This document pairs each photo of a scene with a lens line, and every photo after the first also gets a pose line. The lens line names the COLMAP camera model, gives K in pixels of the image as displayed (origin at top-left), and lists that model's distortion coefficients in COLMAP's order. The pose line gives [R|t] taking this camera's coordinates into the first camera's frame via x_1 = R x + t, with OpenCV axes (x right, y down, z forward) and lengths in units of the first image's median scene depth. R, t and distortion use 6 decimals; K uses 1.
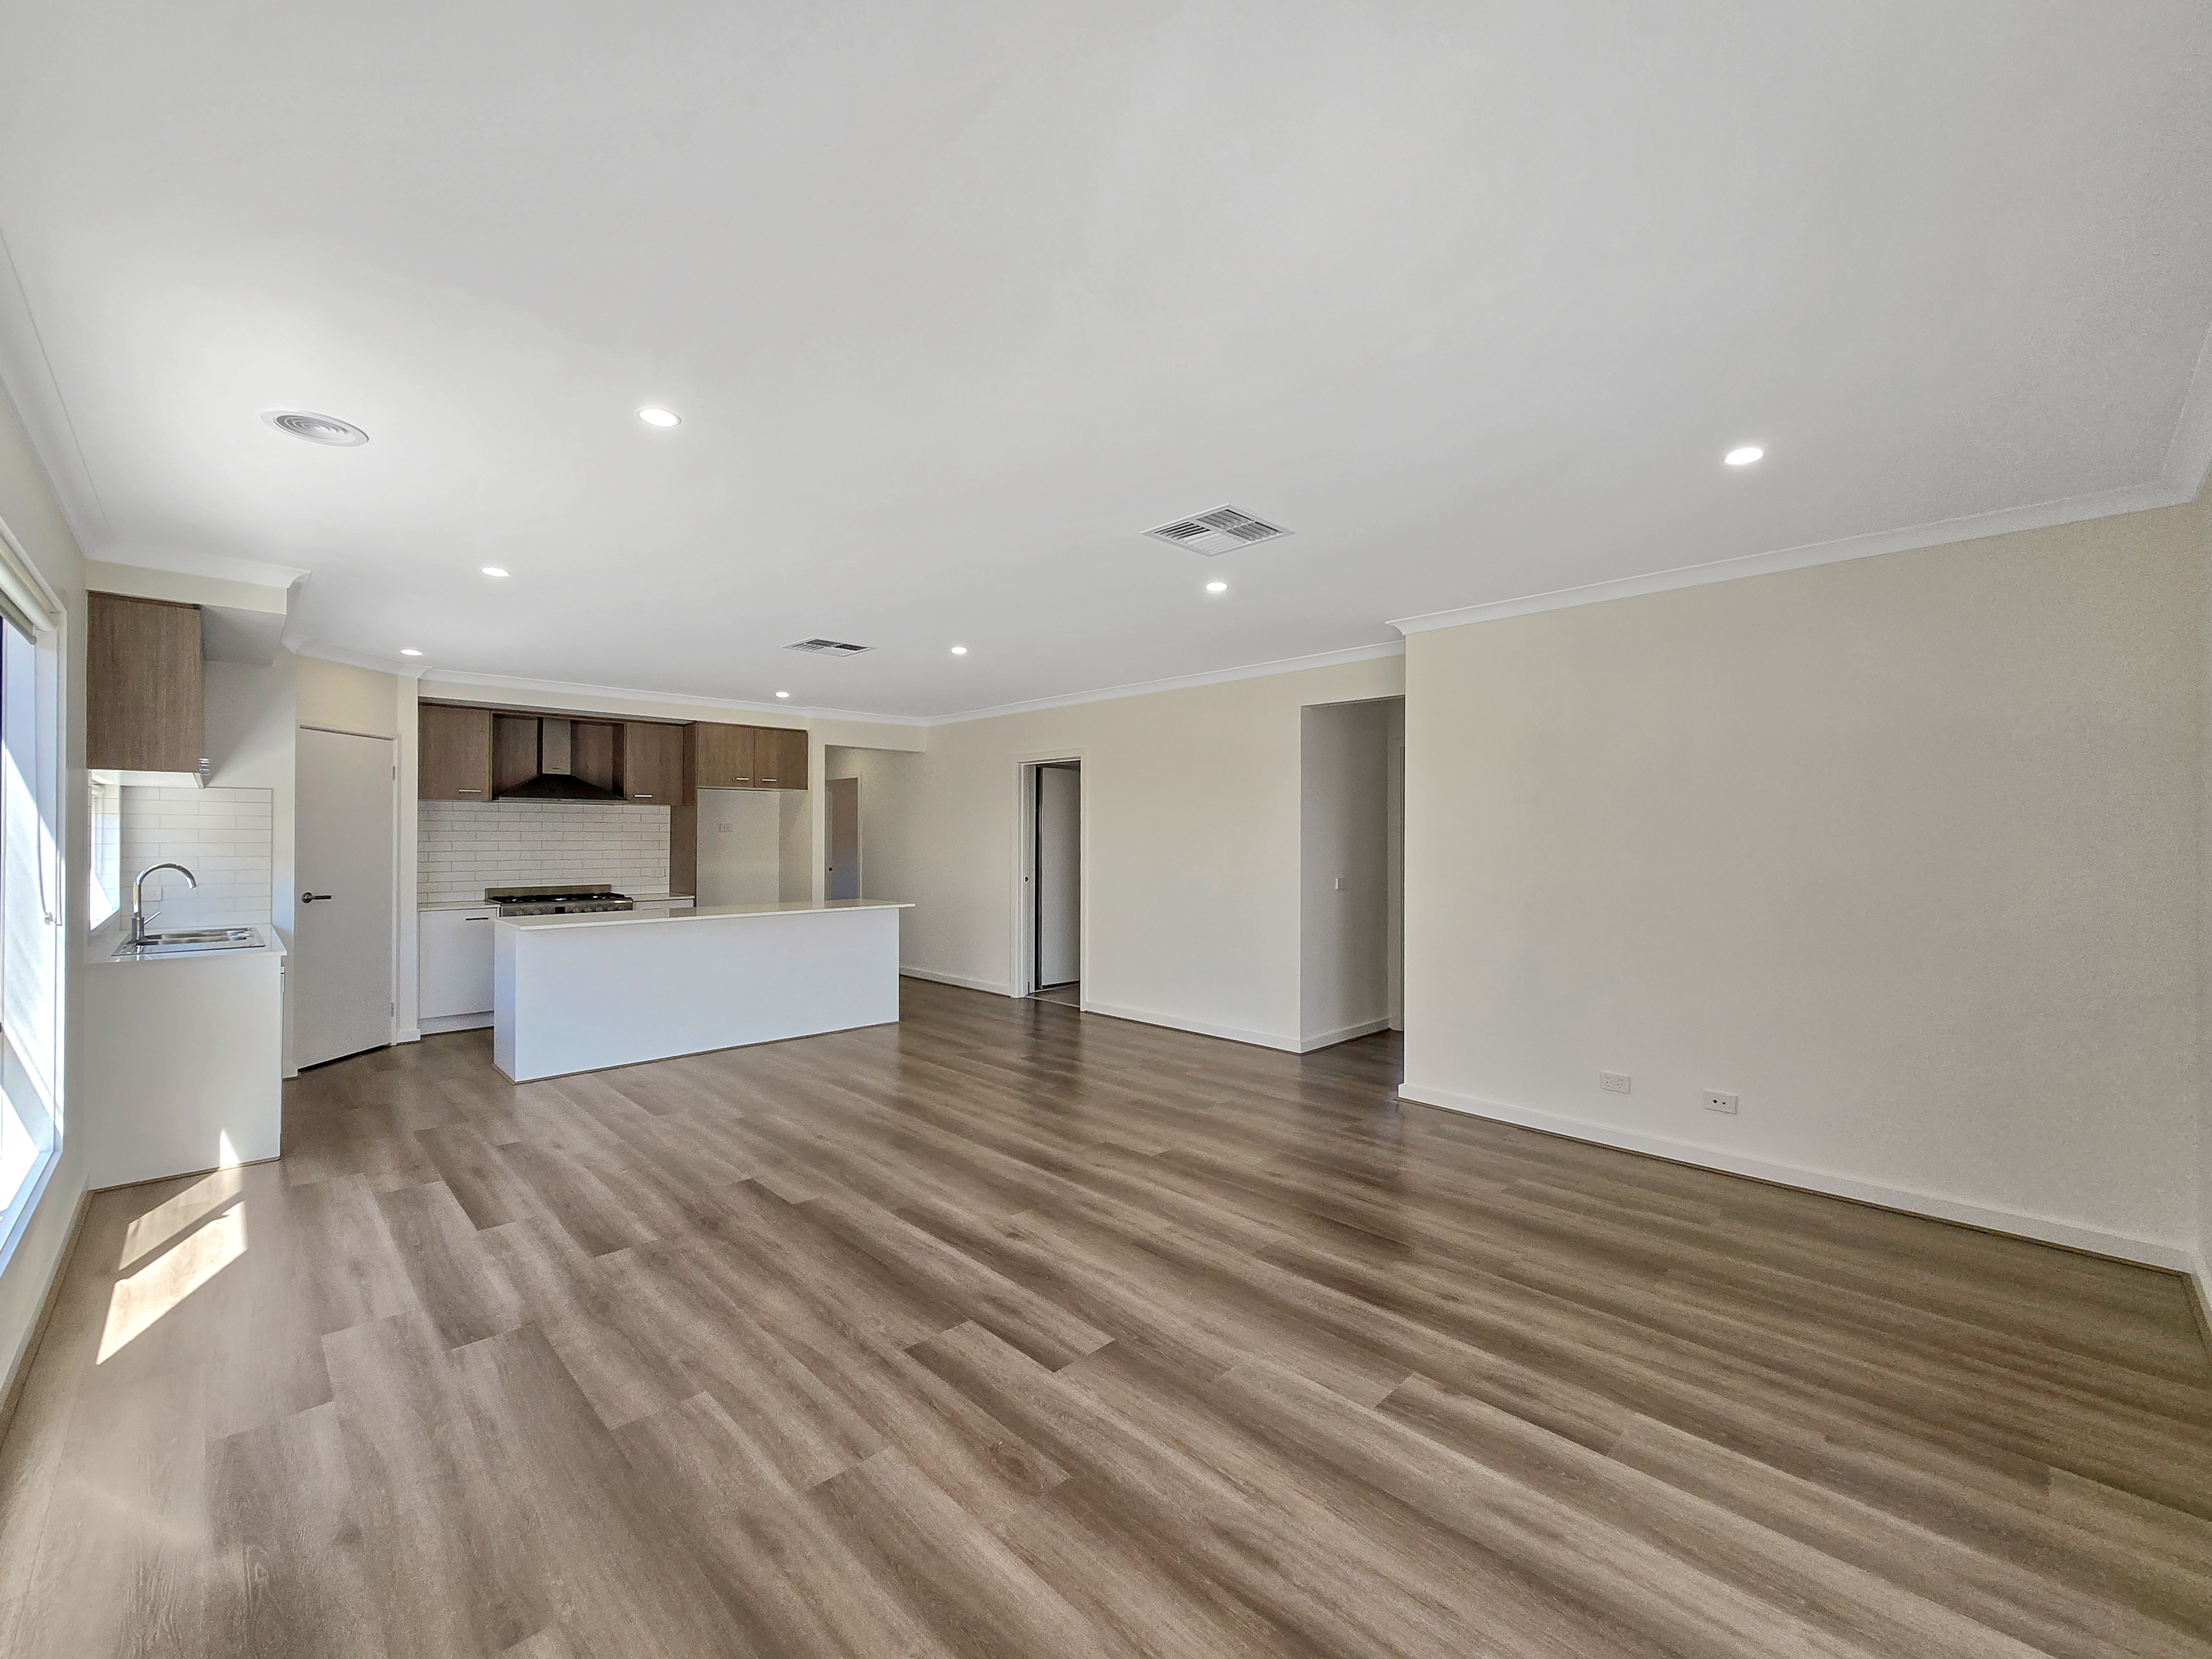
lens RADIAL K [[915.9, 0, 1106.0], [0, 915.9, 829.5], [0, 0, 1]] dist [-0.003181, -0.000383]
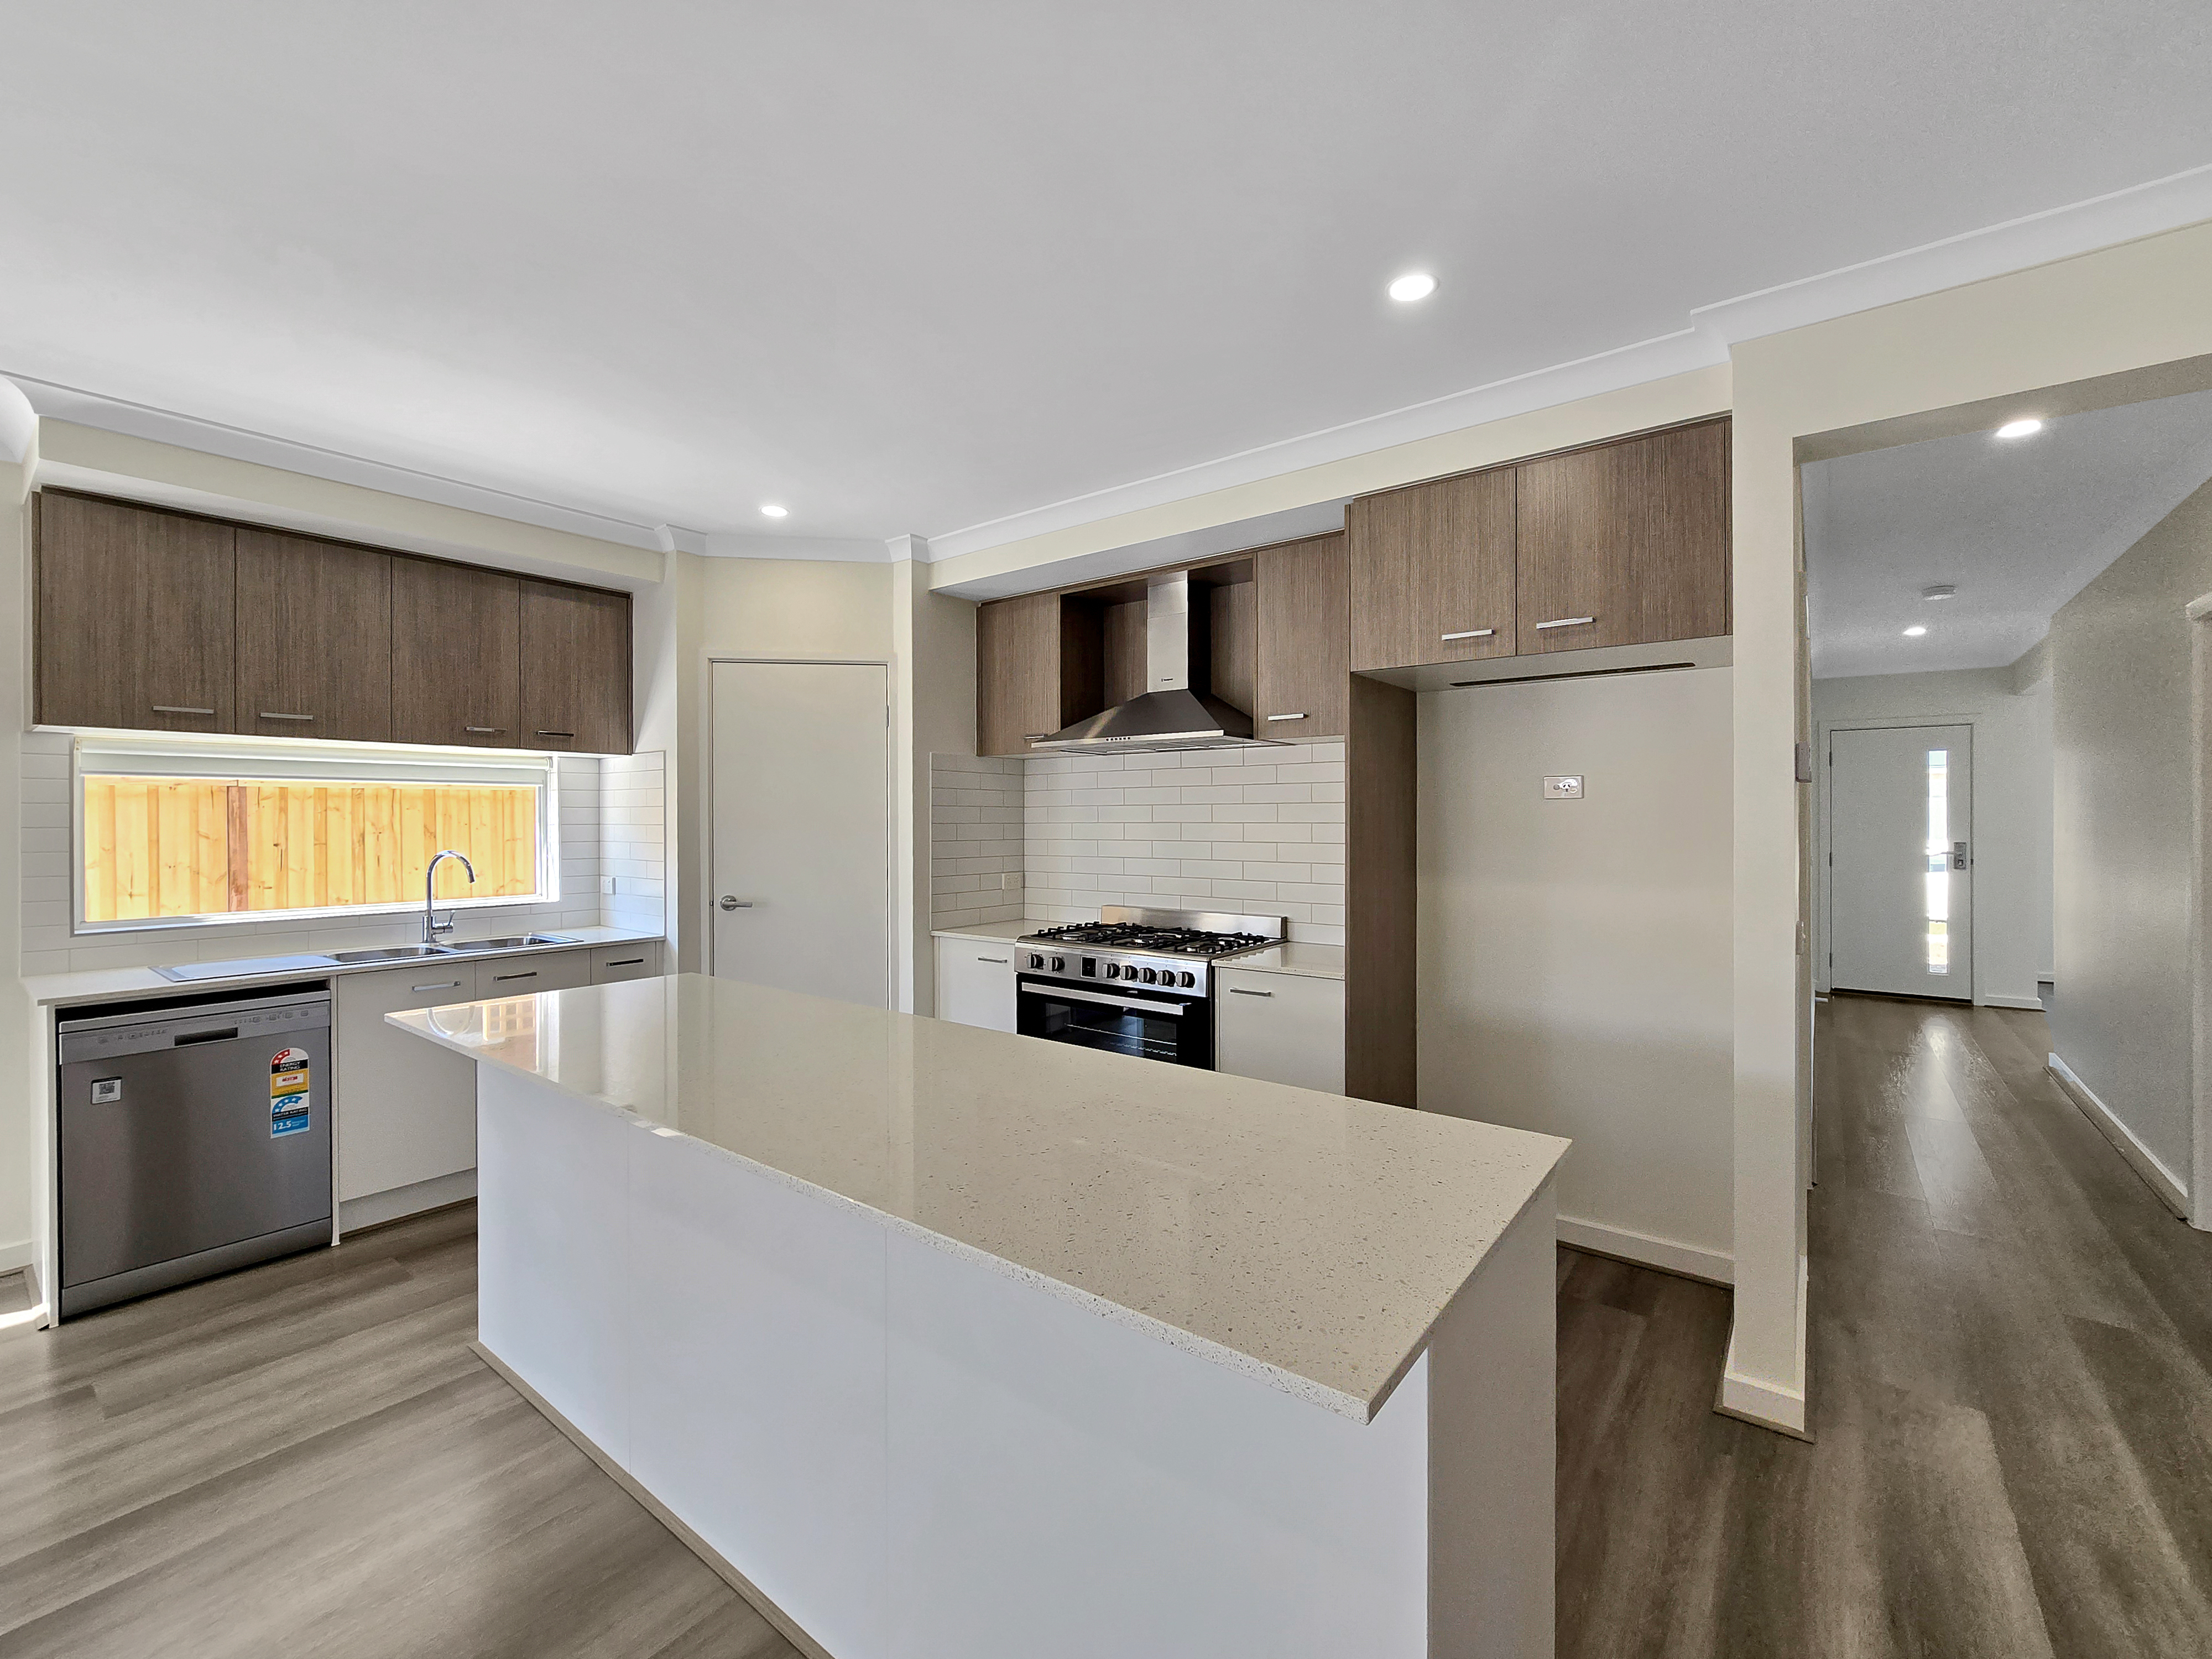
lens RADIAL K [[914.4, 0, 1106.0], [0, 914.4, 829.5], [0, 0, 1]] dist [-0.004394, -0.000309]
pose [[0.133343, 0.010366, -0.991016, -0.129881], [0.013020, 0.999841, 0.012210, 0.012403], [0.990984, -0.014531, 0.133187, 1.186824]]
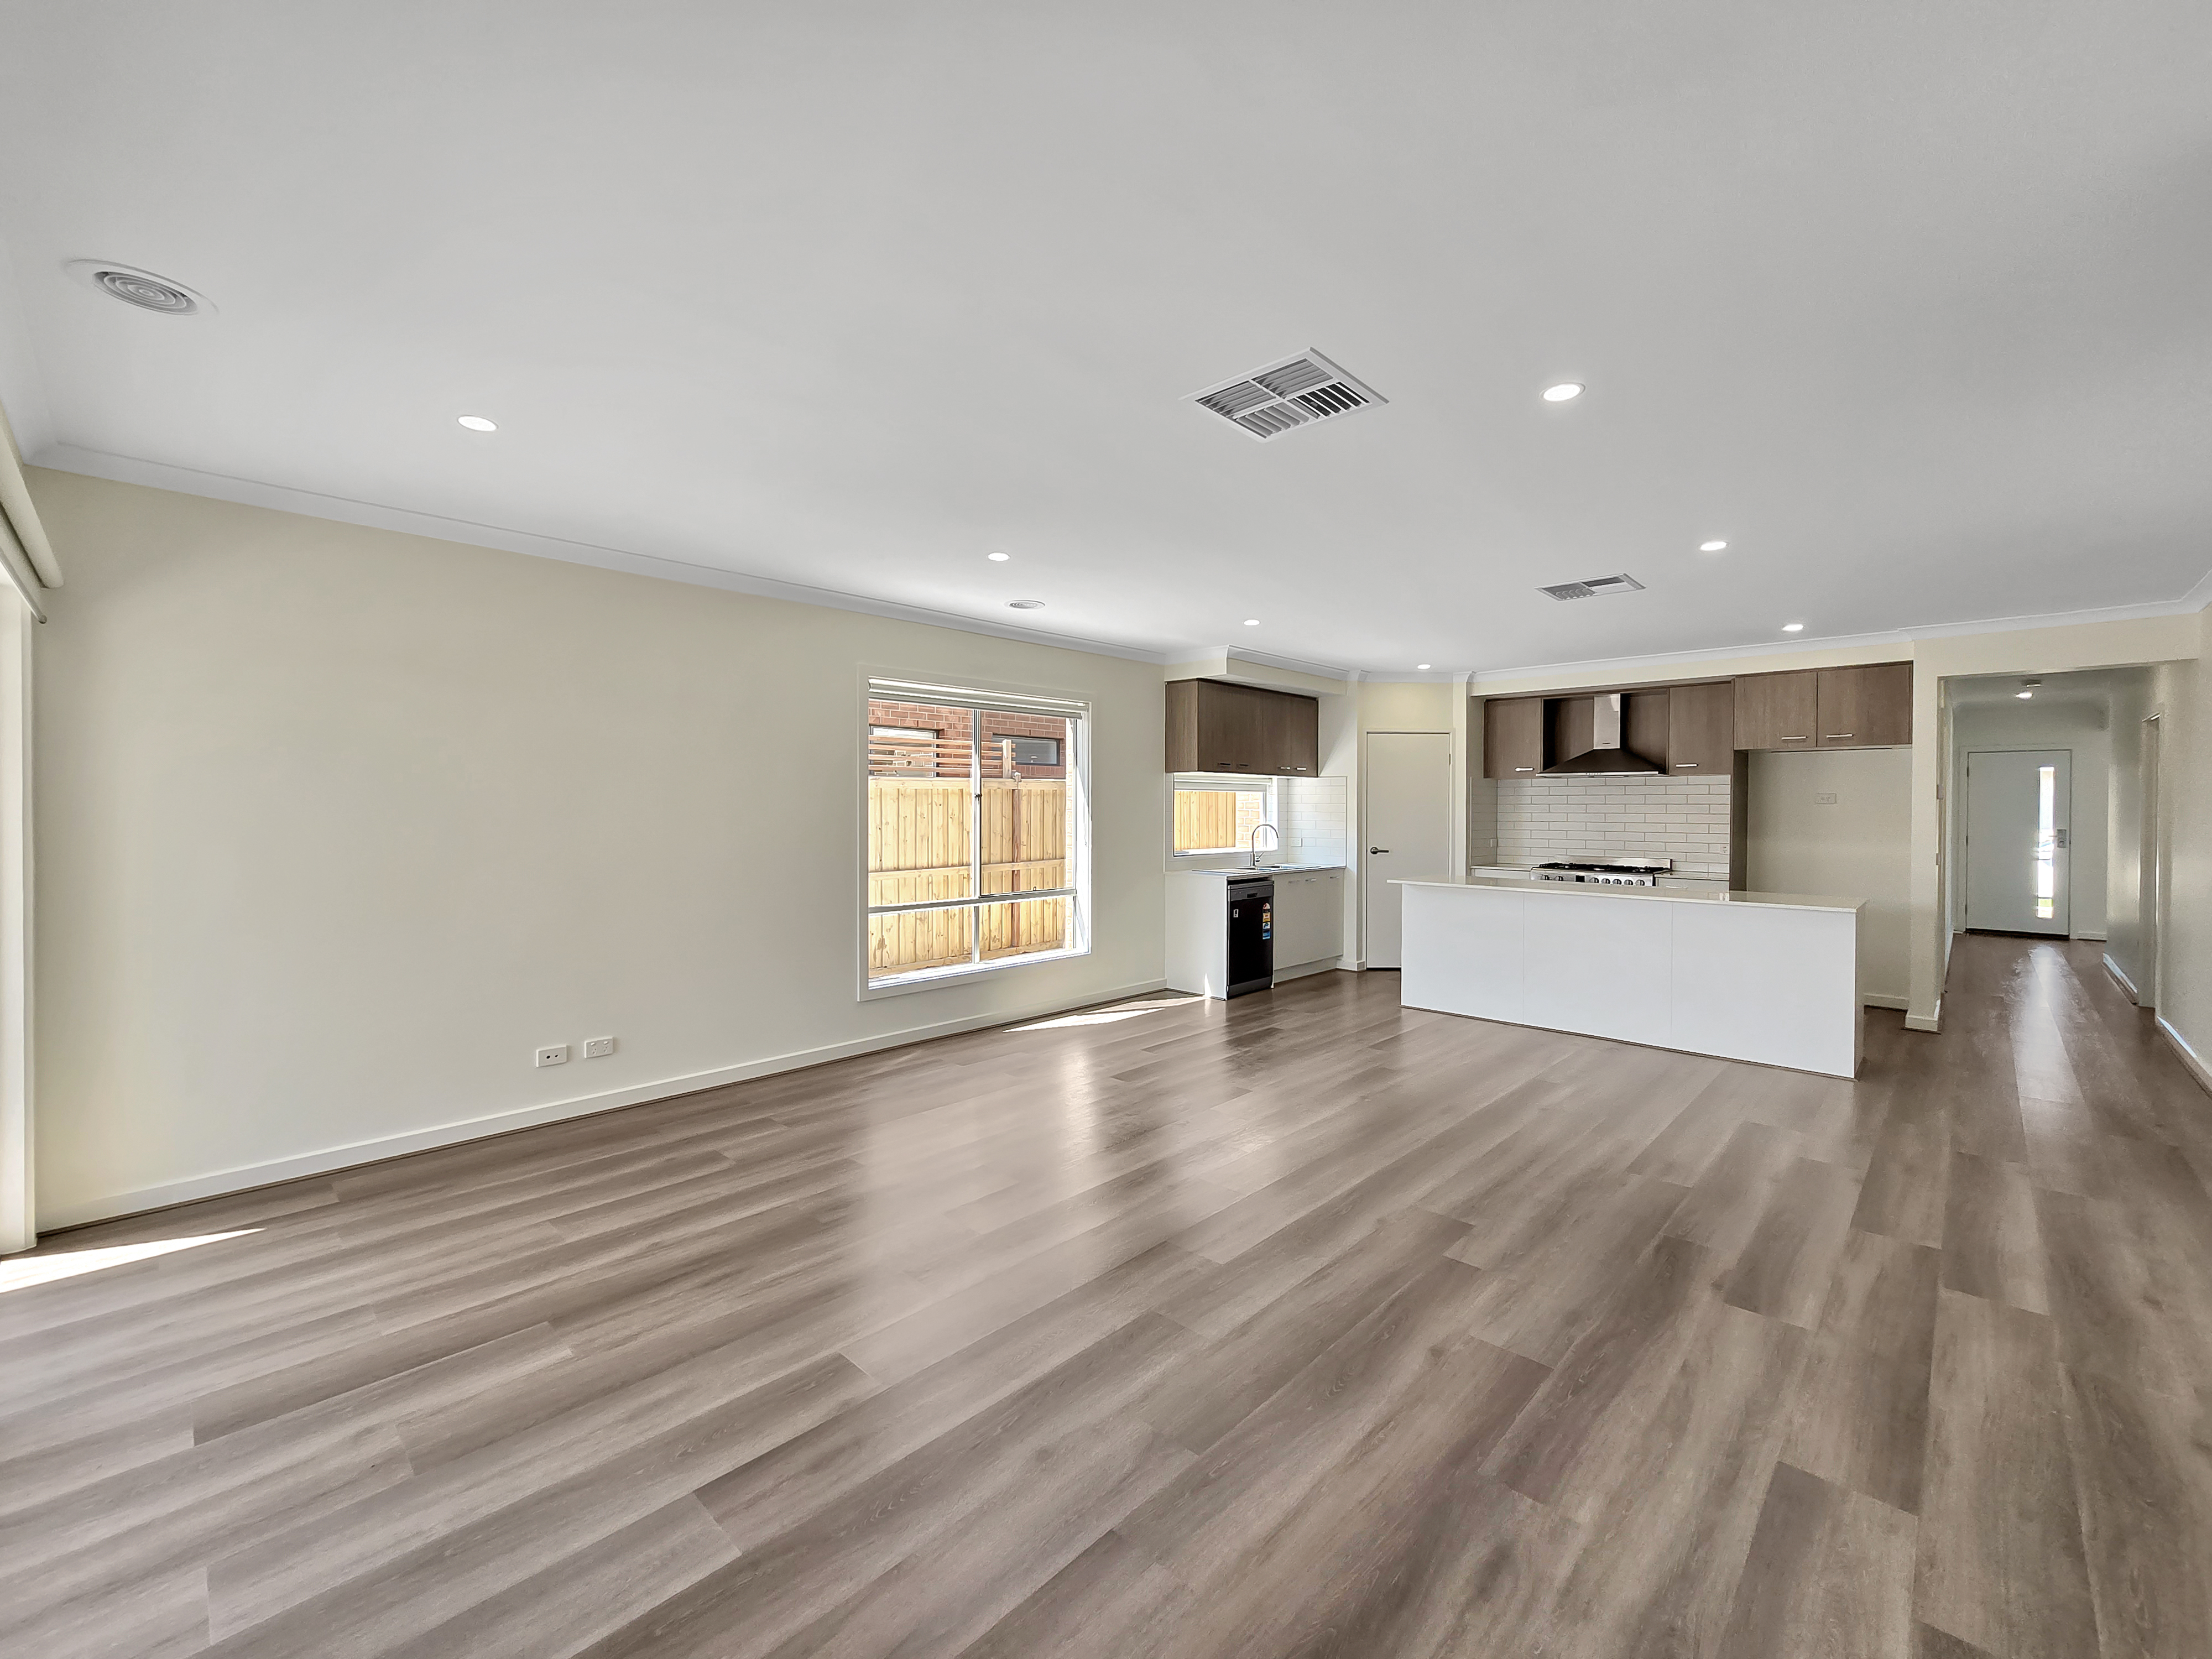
lens RADIAL K [[908.7, 0, 1106.0], [0, 908.7, 829.5], [0, 0, 1]] dist [-0.000407, 0.000049]
pose [[0.033351, 0.024078, -0.999154, 0.550678], [0.006848, 0.999681, 0.024319, 0.002720], [0.999420, -0.007654, 0.033175, 0.526695]]
